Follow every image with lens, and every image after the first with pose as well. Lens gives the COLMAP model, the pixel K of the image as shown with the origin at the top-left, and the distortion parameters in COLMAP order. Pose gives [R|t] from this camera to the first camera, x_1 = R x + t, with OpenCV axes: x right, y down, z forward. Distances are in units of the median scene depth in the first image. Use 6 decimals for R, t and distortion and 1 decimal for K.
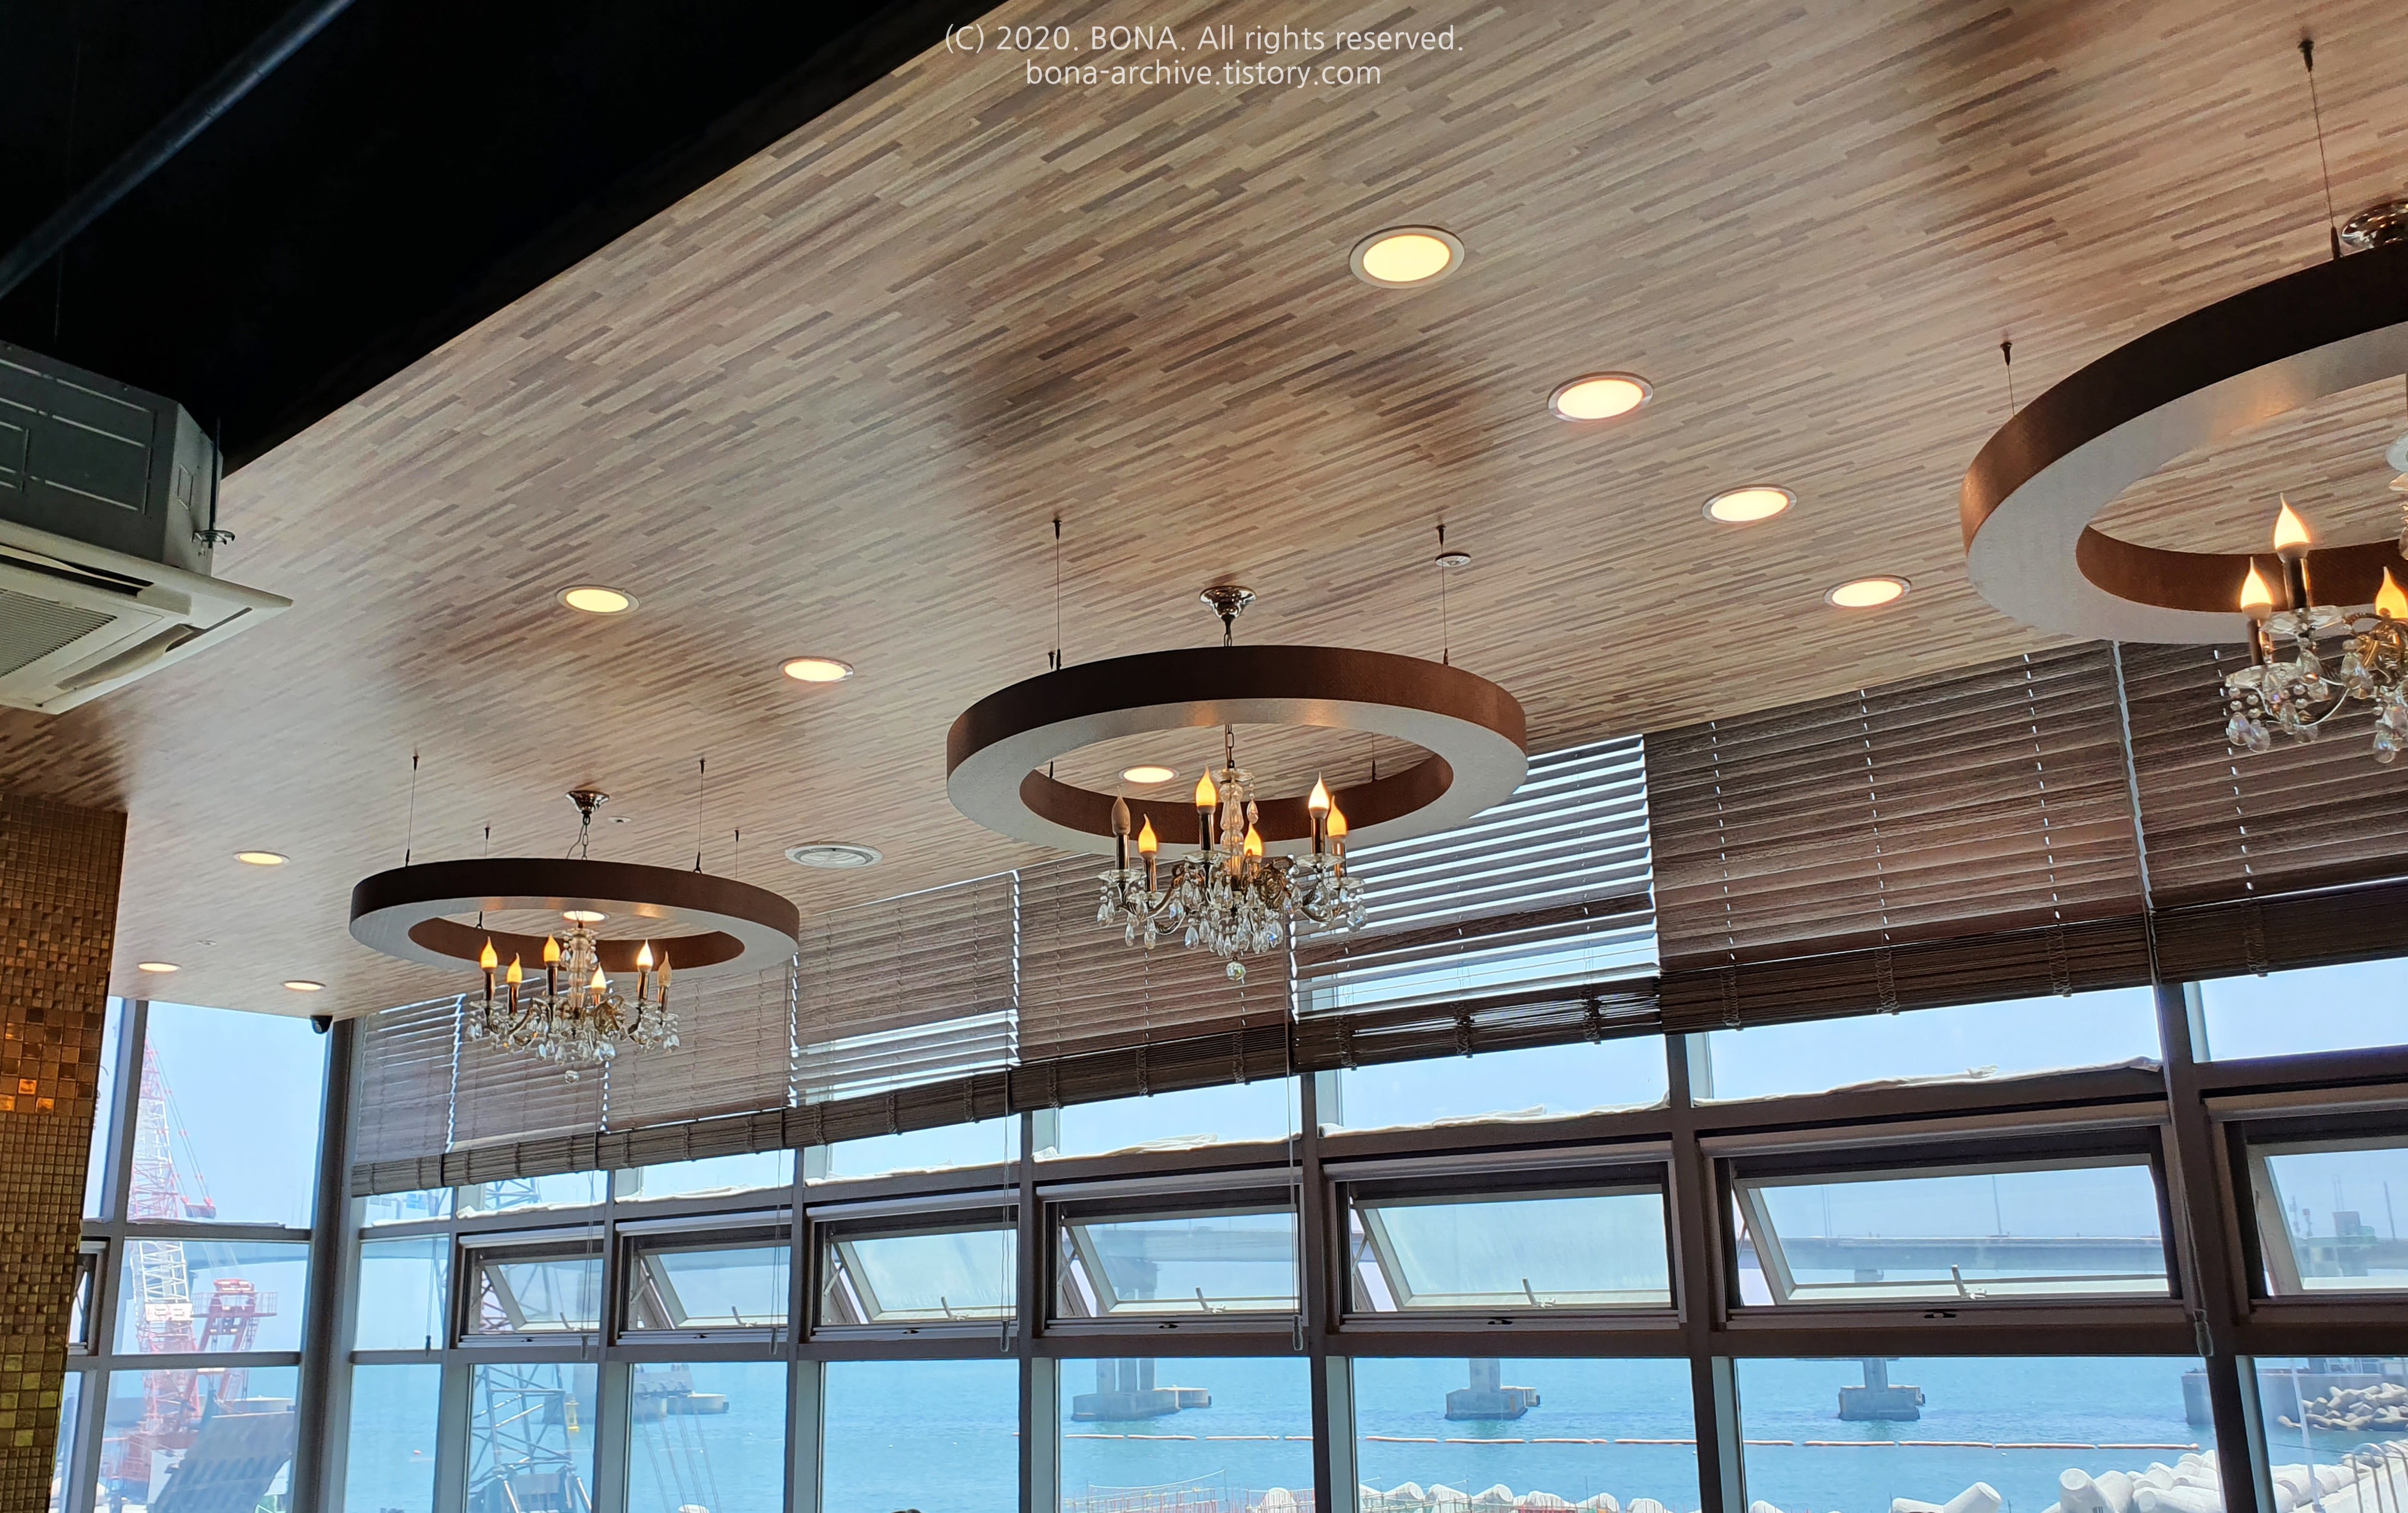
lens RADIAL K [[2128.2, 0, 1204.0], [0, 2128.2, 756.5], [0, 0, 1]] dist [-0.006495, 0.005001]
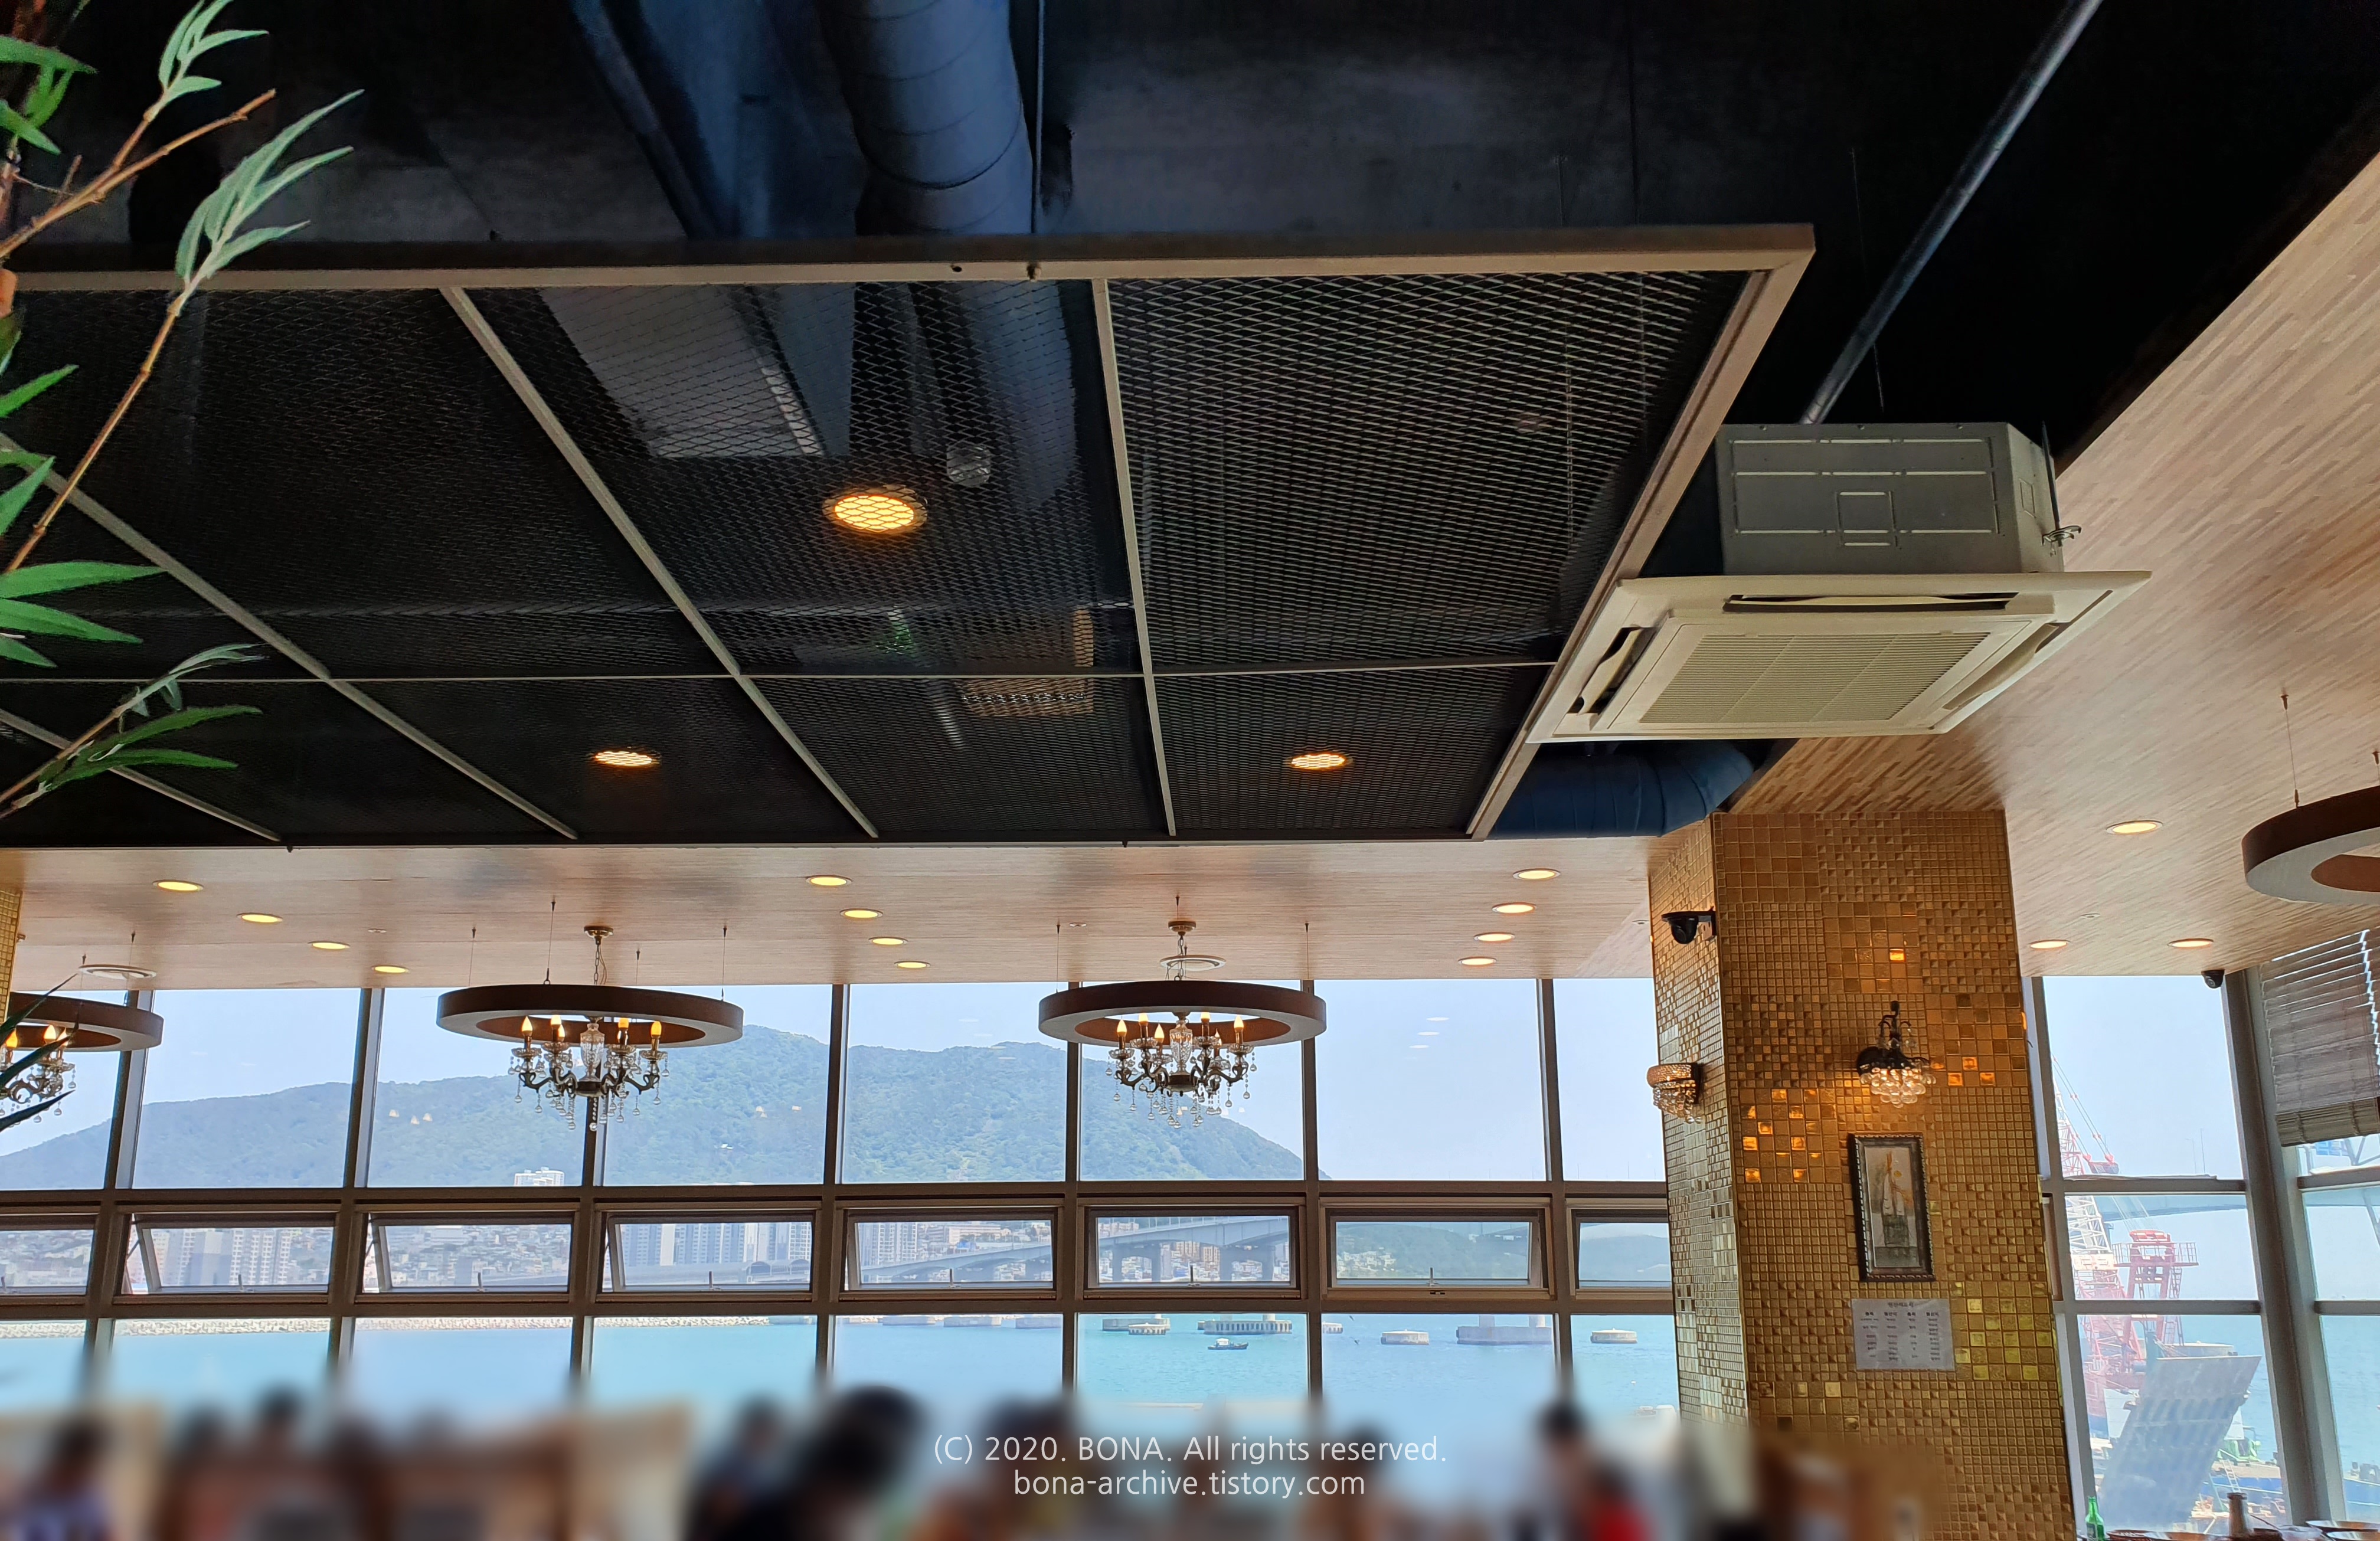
lens RADIAL K [[2037.4, 0, 1192.1], [0, 2037.4, 798.6], [0, 0, 1]] dist [0.001882, 0.012844]
pose [[0.552472, -0.185149, -0.812708, 0.118110], [0.212857, 0.974029, -0.077202, 0.013343], [0.805895, -0.130339, 0.577534, 0.056051]]
